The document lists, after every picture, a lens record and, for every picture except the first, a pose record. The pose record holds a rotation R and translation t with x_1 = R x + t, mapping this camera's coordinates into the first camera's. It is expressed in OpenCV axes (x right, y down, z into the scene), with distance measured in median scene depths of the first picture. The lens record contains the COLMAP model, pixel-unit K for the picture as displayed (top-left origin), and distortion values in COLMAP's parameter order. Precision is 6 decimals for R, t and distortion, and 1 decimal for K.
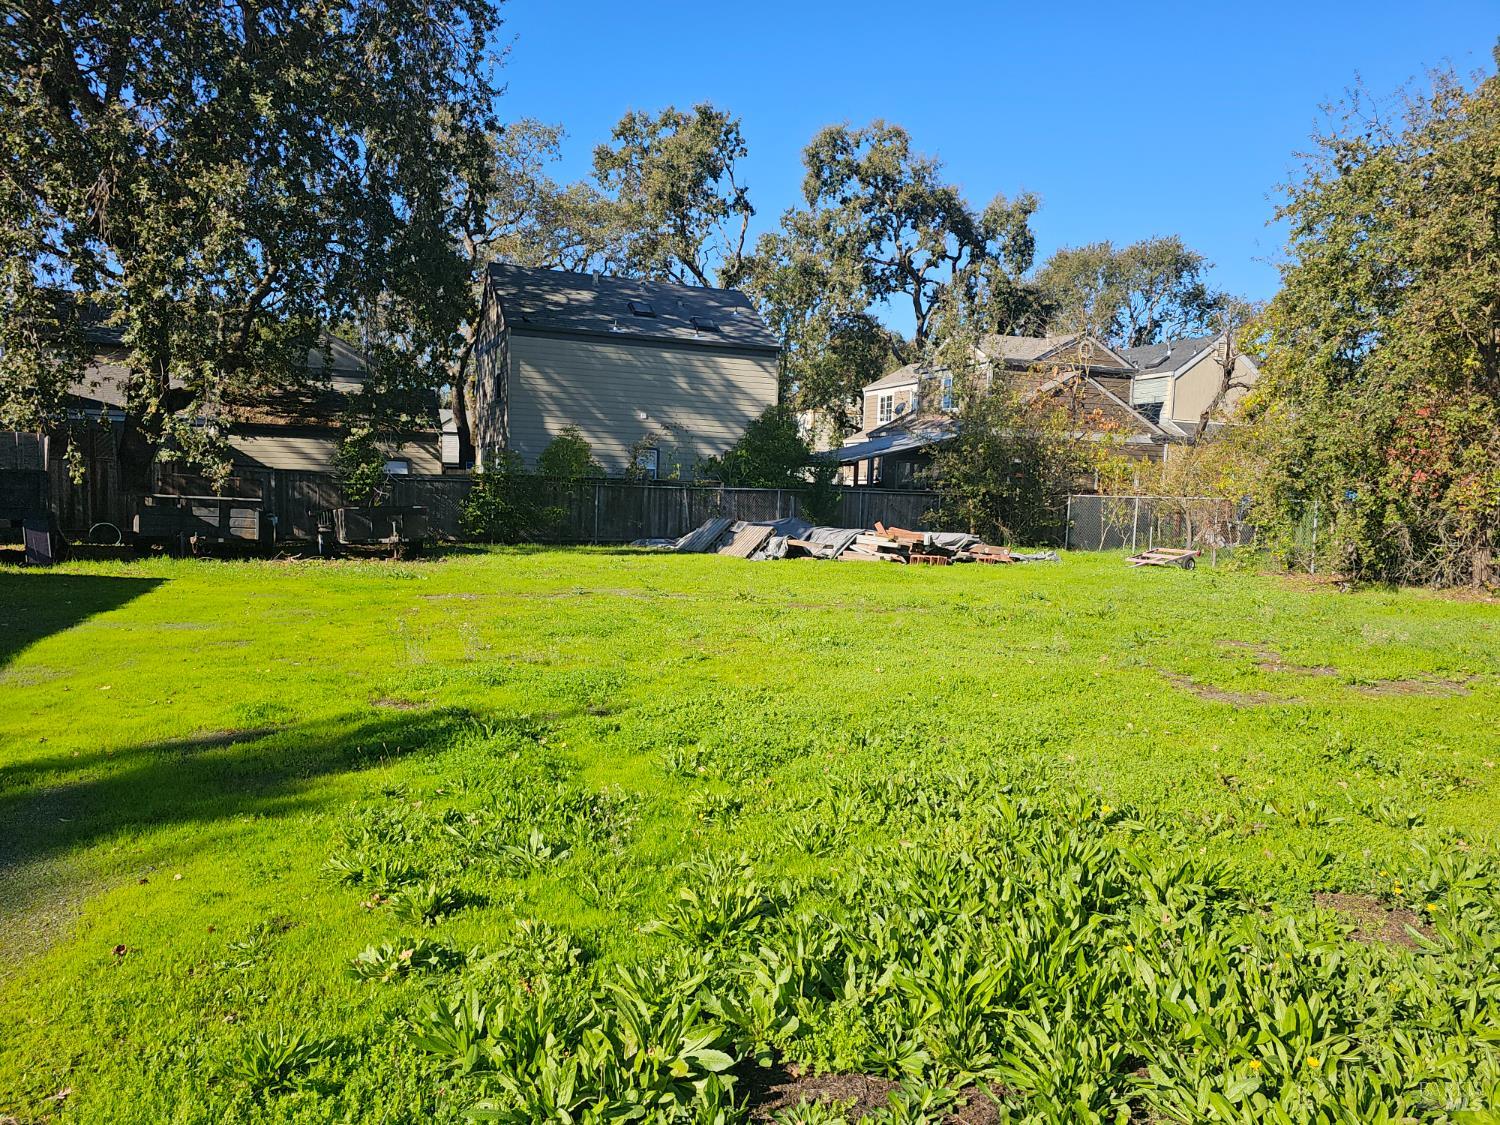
lens RADIAL K [[999.6, 0, 750.0], [0, 999.6, 562.5], [0, 0, 1]] dist [0.059918, -0.003455]
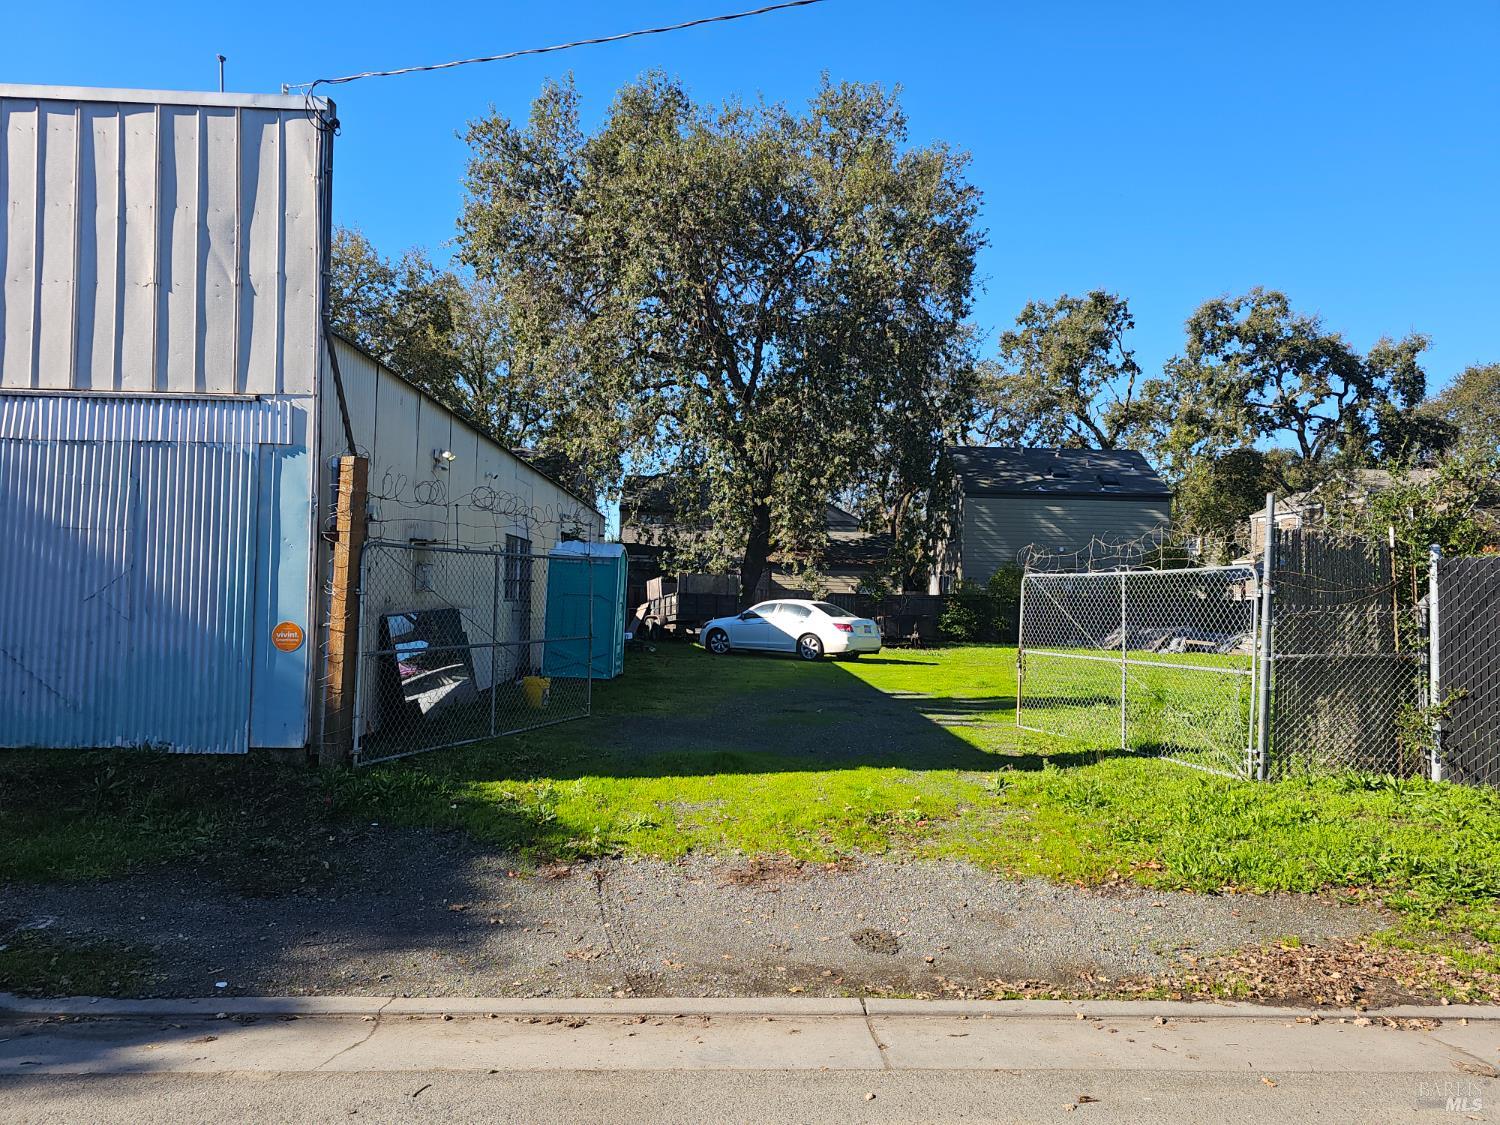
lens RADIAL K [[999.6, 0, 750.0], [0, 999.6, 562.5], [0, 0, 1]] dist [0.059918, -0.003455]
pose [[0.937380, -0.021647, -0.347635, -0.019279], [-0.018877, 0.993443, -0.112760, 0.019720], [0.347797, 0.112261, 0.930825, -0.255734]]
